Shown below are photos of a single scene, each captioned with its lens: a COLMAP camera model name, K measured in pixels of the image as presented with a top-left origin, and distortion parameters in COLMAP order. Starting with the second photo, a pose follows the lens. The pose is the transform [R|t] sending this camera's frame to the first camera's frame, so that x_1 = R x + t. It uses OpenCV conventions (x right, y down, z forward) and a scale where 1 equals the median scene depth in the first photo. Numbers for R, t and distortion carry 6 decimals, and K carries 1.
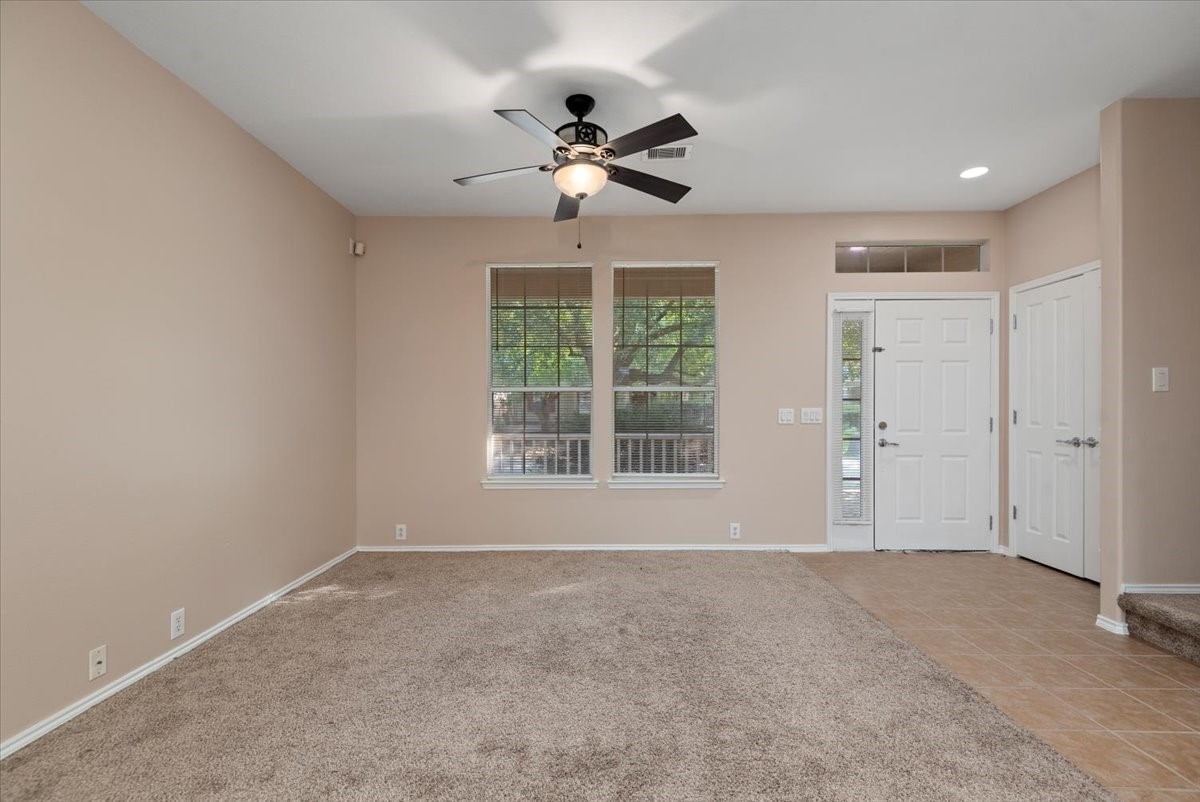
lens RADIAL K [[542.5, 0, 604.3], [0, 542.5, 414.7], [0, 0, 1]] dist [0.035066, -0.024244]
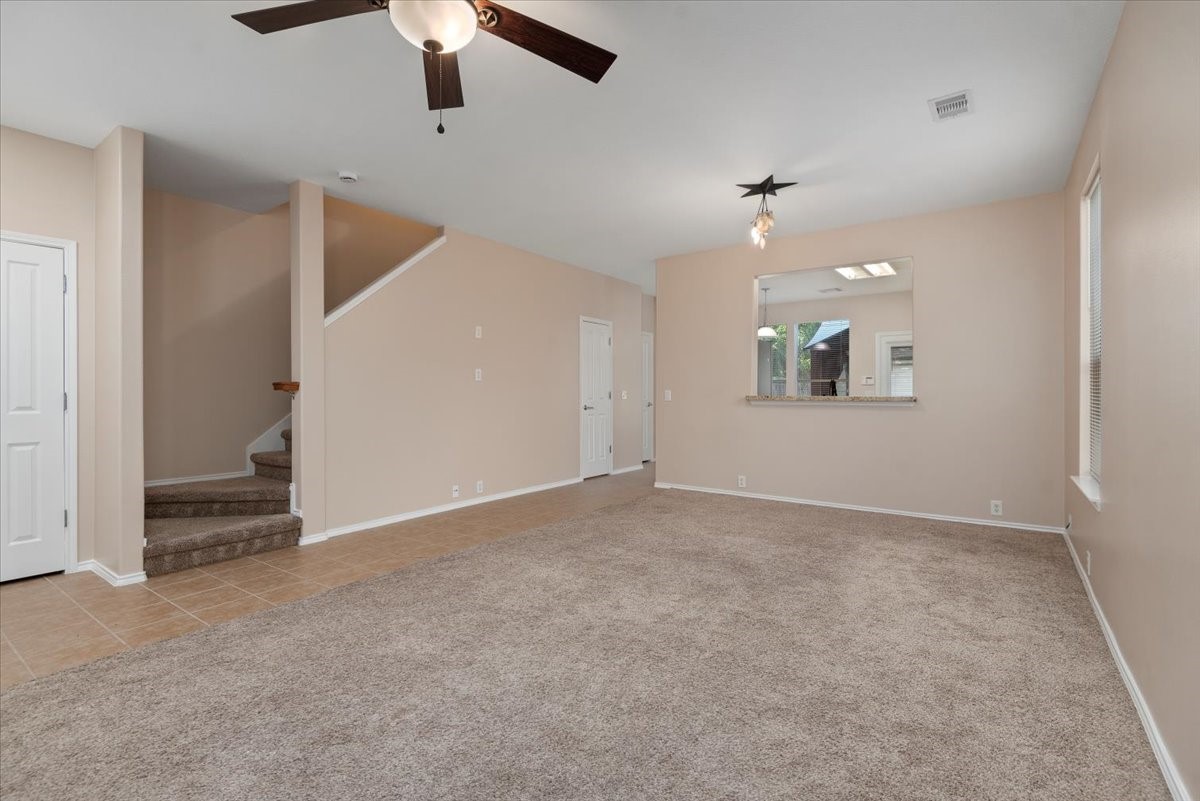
lens RADIAL K [[548.7, 0, 602.5], [0, 548.7, 412.4], [0, 0, 1]] dist [0.037918, -0.026910]
pose [[-0.856877, -0.006870, 0.515476, -0.323535], [0.009379, 0.999538, 0.028912, 0.014303], [-0.515436, 0.029608, -0.856416, 0.999643]]
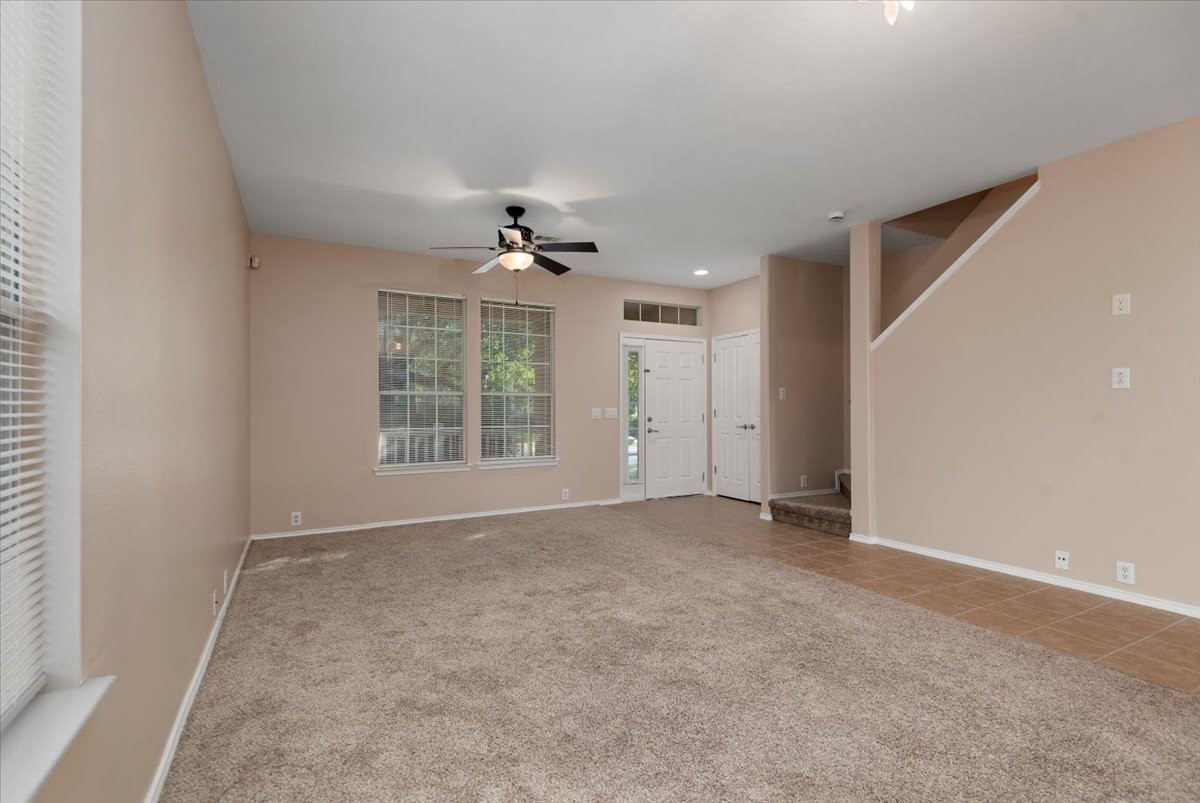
lens RADIAL K [[548.7, 0, 602.5], [0, 548.7, 413.4], [0, 0, 1]] dist [0.037918, -0.026910]
pose [[0.870450, -0.004945, 0.492232, -0.393037], [0.007305, 0.999969, -0.002873, 0.006515], [-0.492202, 0.006097, 0.870460, -0.309582]]
